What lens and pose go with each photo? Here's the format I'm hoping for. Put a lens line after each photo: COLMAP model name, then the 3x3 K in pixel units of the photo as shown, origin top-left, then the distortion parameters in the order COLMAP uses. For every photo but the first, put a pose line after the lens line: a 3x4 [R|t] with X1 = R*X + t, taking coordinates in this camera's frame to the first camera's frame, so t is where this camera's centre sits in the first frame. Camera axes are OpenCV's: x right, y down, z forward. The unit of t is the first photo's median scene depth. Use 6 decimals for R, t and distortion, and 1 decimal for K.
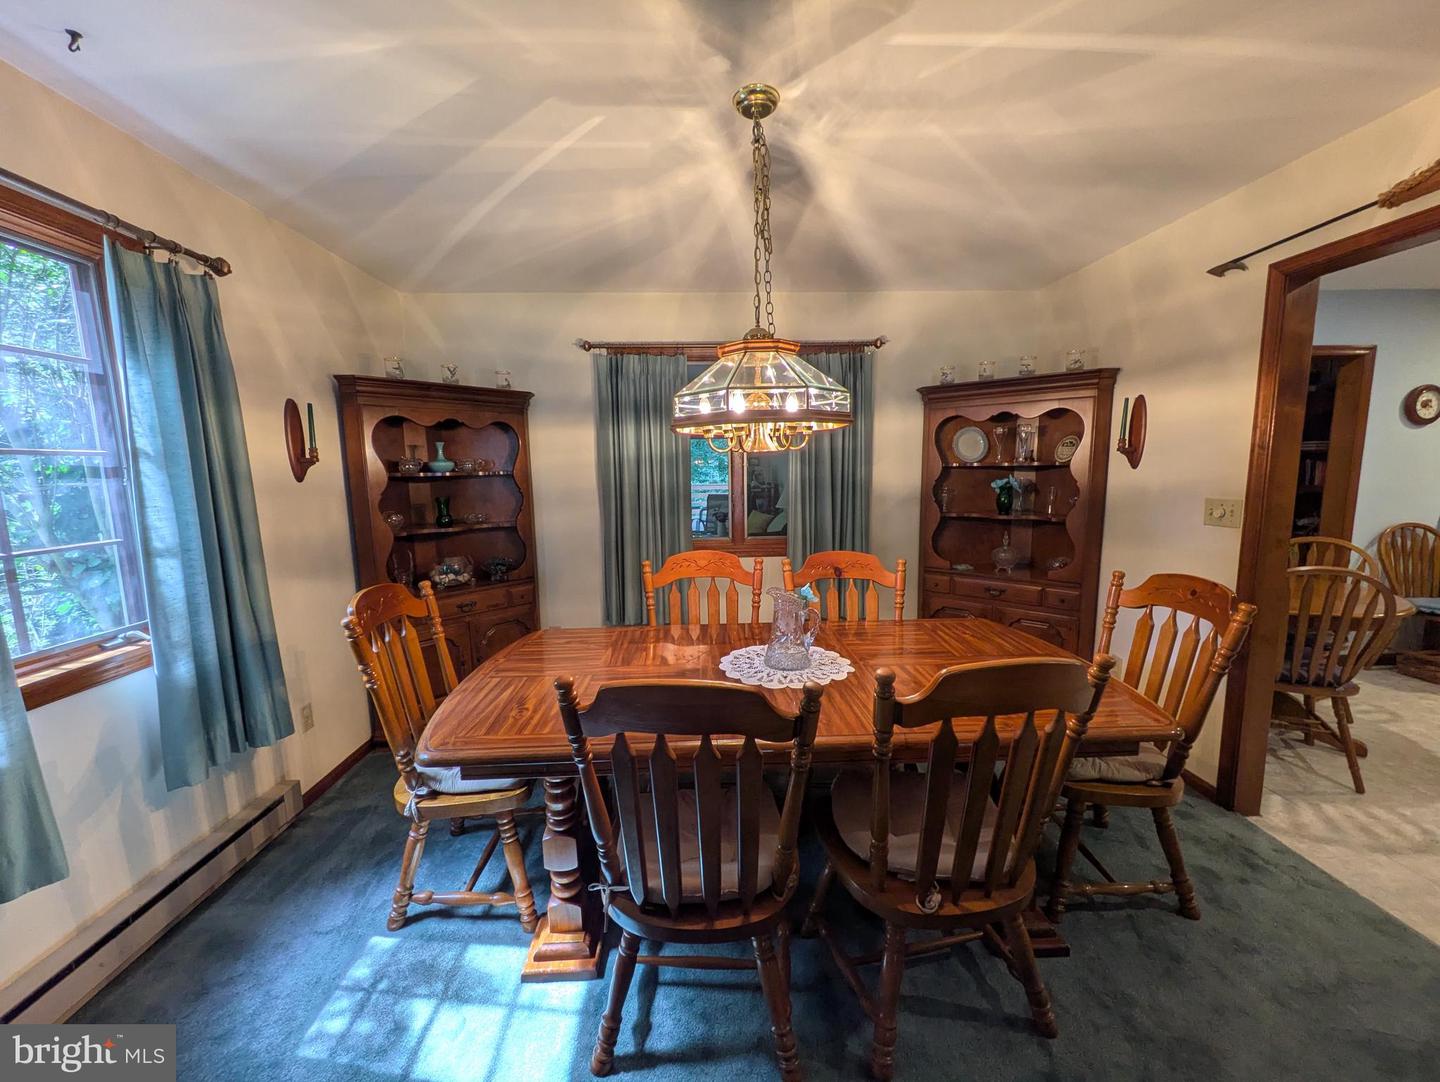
lens RADIAL K [[573.8, 0, 718.7], [0, 573.8, 544.6], [0, 0, 1]] dist [0.000263, 0.000118]
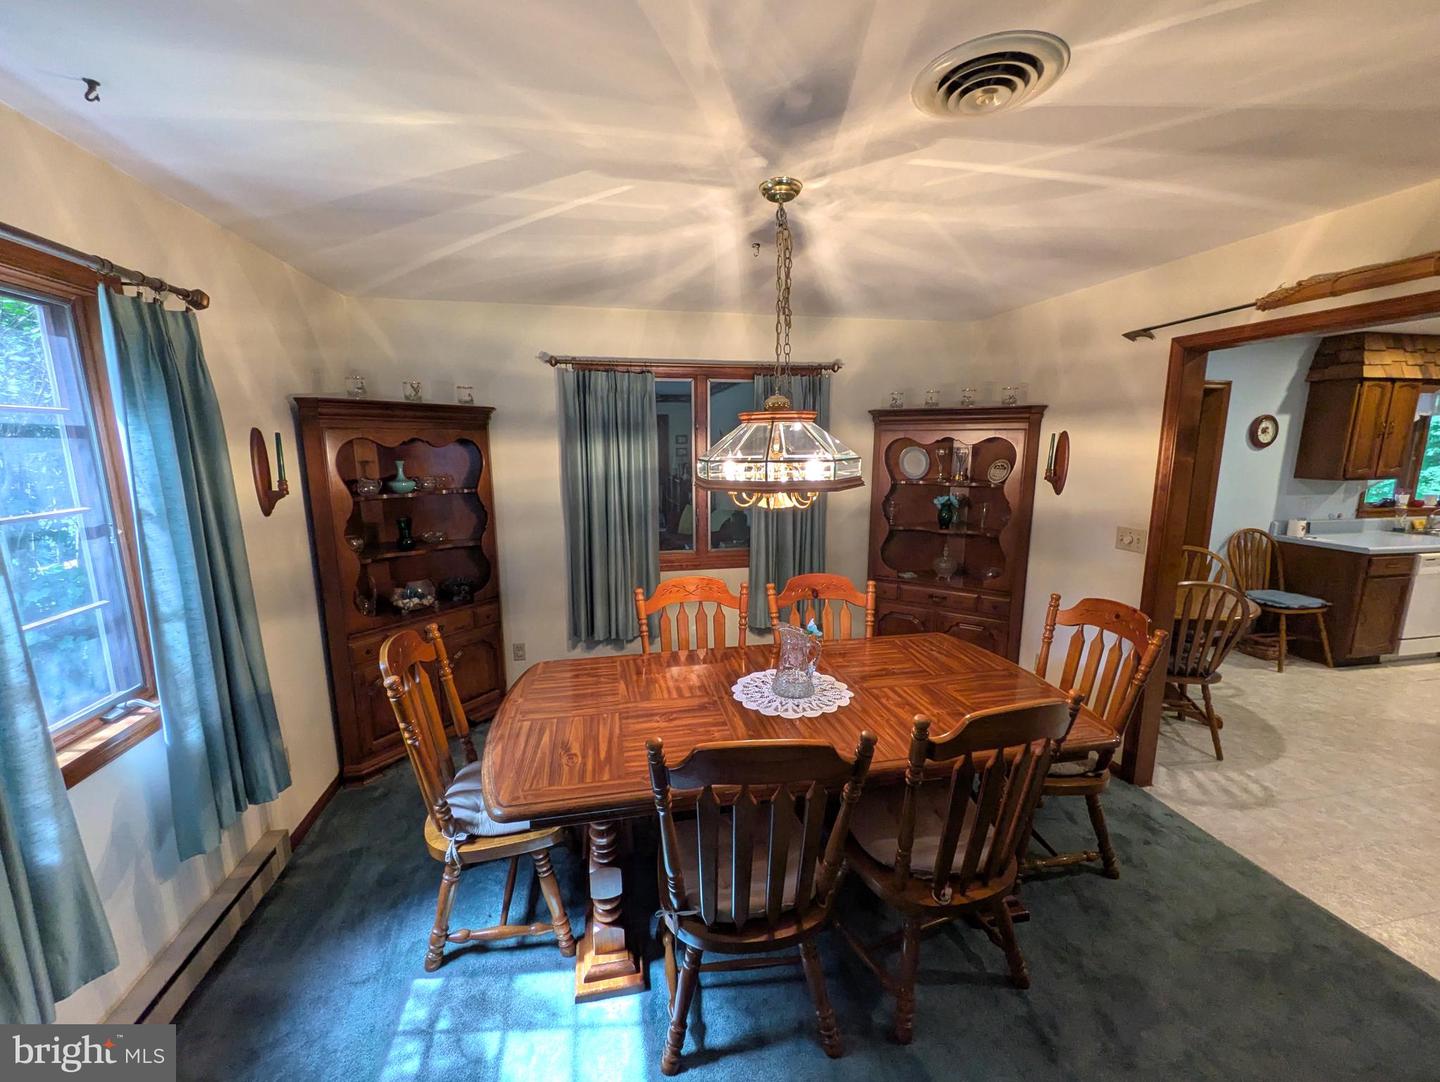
lens RADIAL K [[589.6, 0, 718.3], [0, 589.6, 545.0], [0, 0, 1]] dist [-0.000087, -0.000690]
pose [[0.986941, -0.014742, 0.160406, -0.180726], [0.008428, 0.999165, 0.039973, -0.108279], [-0.160861, -0.038099, 0.986241, -0.081145]]
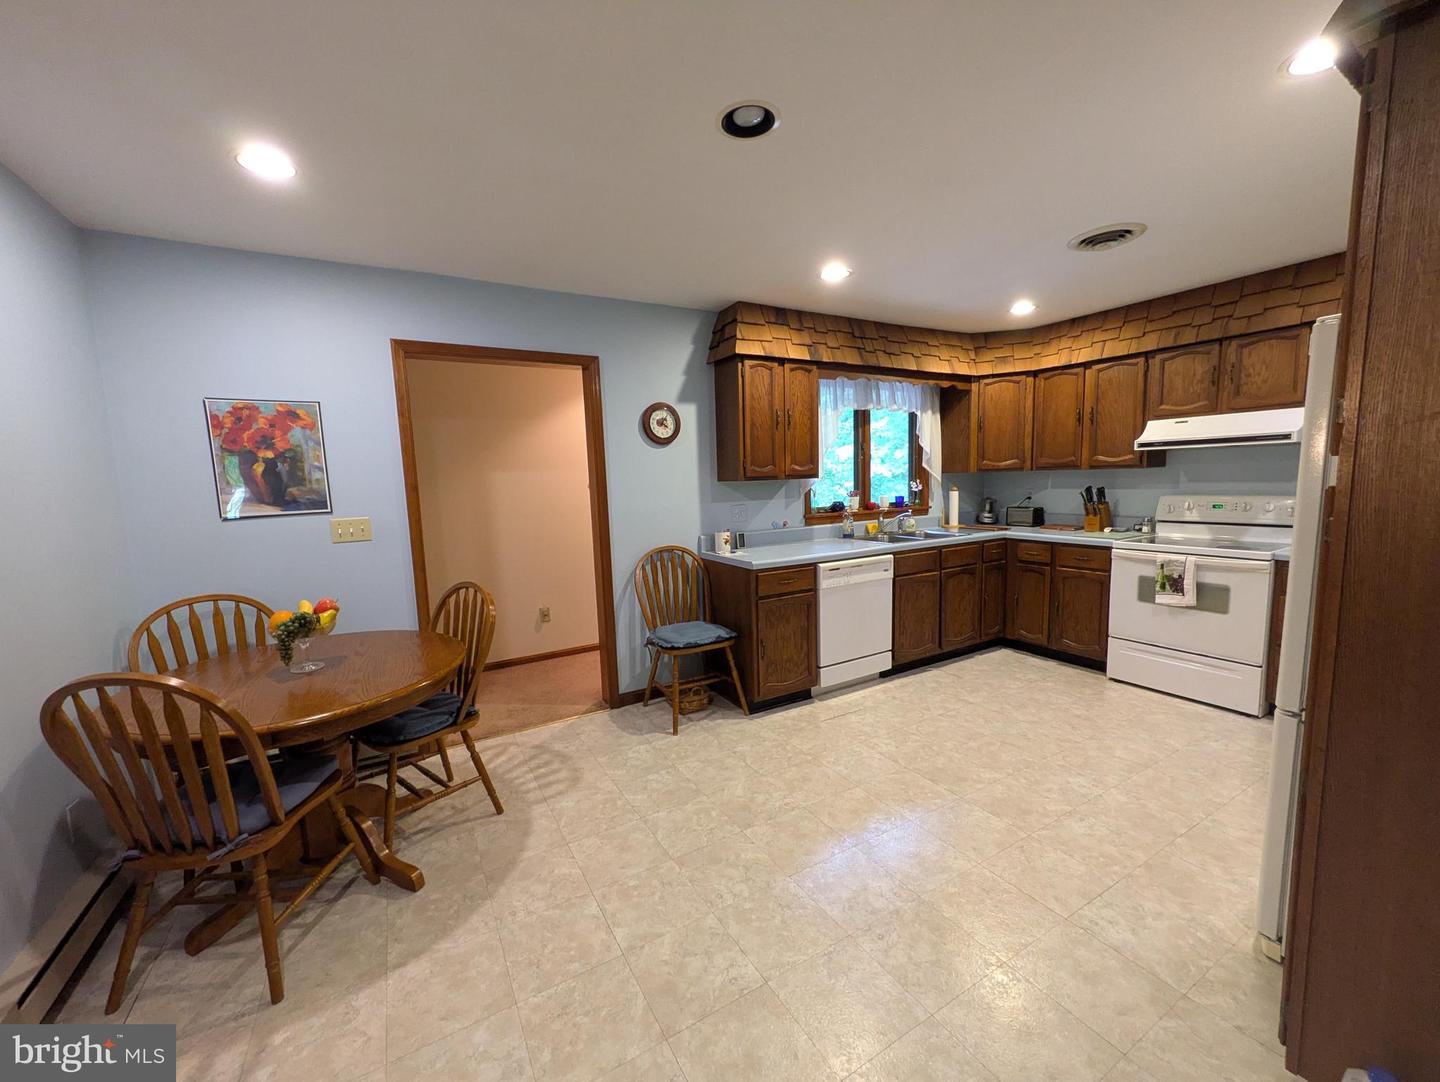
lens RADIAL K [[570.1, 0, 720.8], [0, 570.1, 542.7], [0, 0, 1]] dist [0.000736, 0.000807]
pose [[0.885112, -0.066047, 0.460667, 1.491507], [0.081326, 0.996598, -0.013372, -0.039507], [-0.458216, 0.049300, 0.887472, 0.198163]]
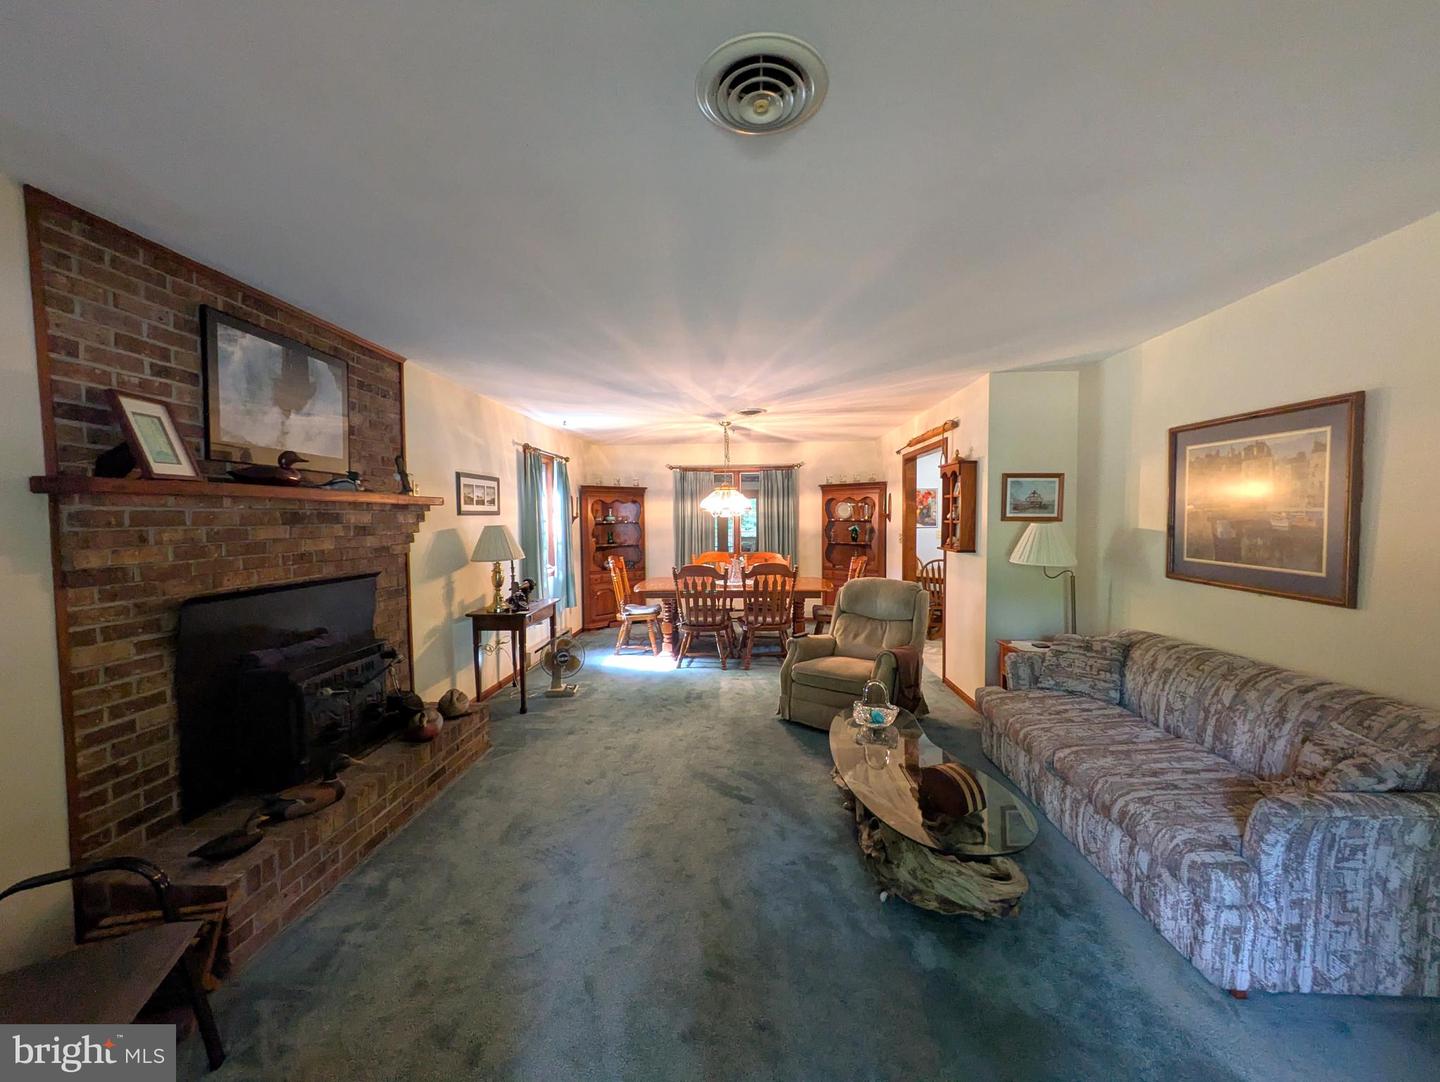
lens RADIAL K [[570.1, 0, 720.8], [0, 570.1, 542.7], [0, 0, 1]] dist [0.000736, 0.000807]
pose [[0.995863, 0.011238, -0.090175, 0.282408], [-0.018979, 0.996162, -0.085450, 0.232295], [0.088869, 0.086808, 0.992253, -1.932126]]
